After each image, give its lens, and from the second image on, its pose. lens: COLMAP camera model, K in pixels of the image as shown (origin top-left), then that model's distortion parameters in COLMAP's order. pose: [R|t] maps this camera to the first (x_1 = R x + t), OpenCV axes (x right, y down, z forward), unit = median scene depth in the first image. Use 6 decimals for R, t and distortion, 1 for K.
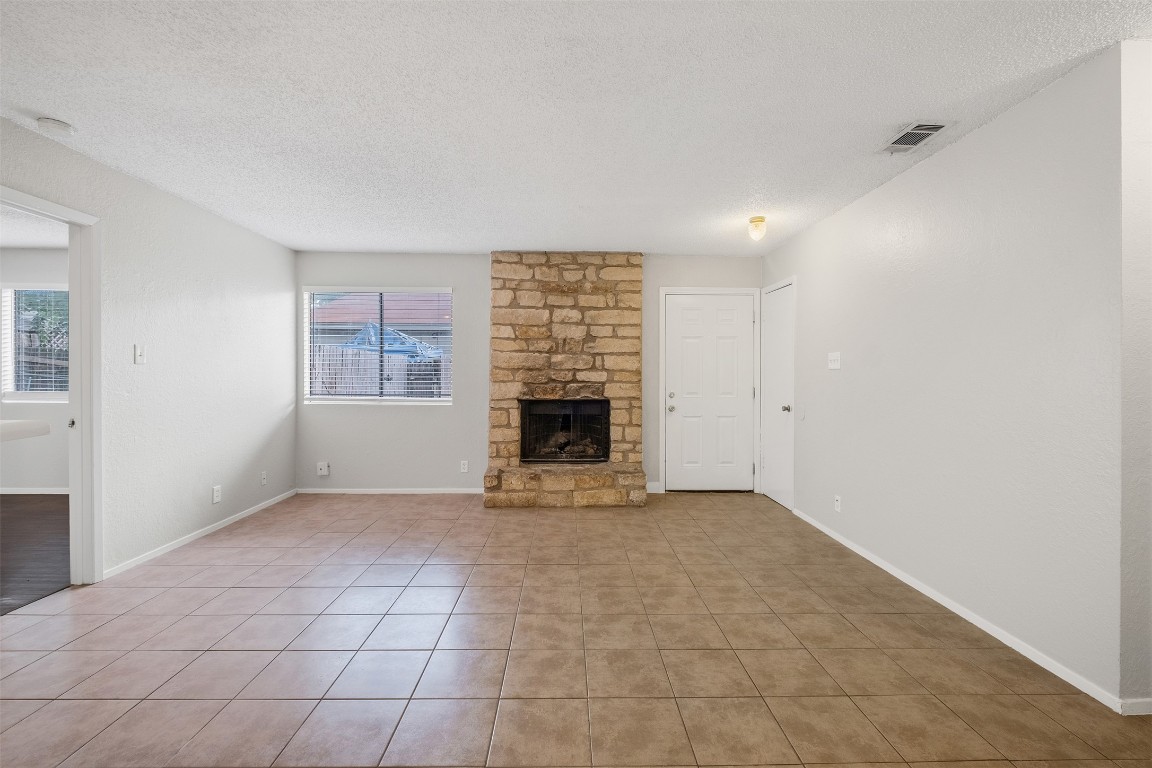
lens RADIAL K [[504.7, 0, 578.4], [0, 504.7, 376.0], [0, 0, 1]] dist [-0.000684, -0.001019]
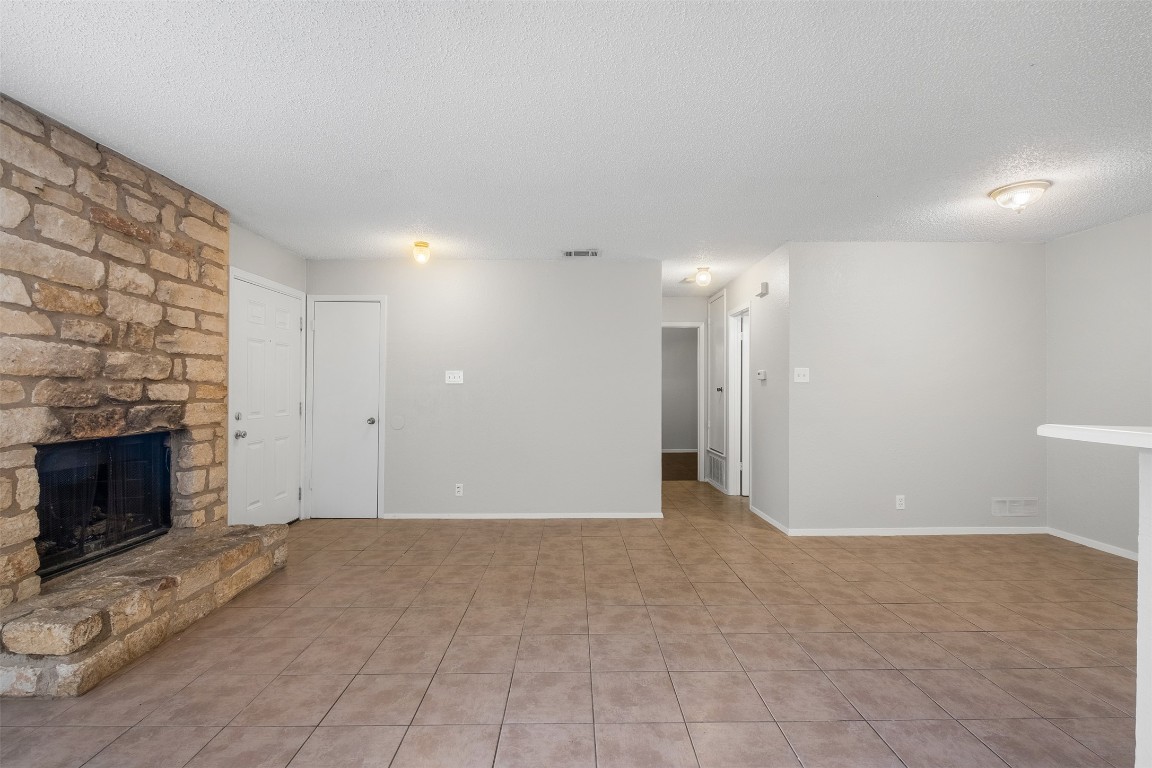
lens RADIAL K [[504.7, 0, 577.6], [0, 504.7, 388.4], [0, 0, 1]] dist [-0.000684, -0.001019]
pose [[0.005876, -0.003093, 0.999978, -0.562052], [0.003753, 0.999988, 0.003071, -0.003652], [-0.999976, 0.003735, 0.005887, 0.519332]]
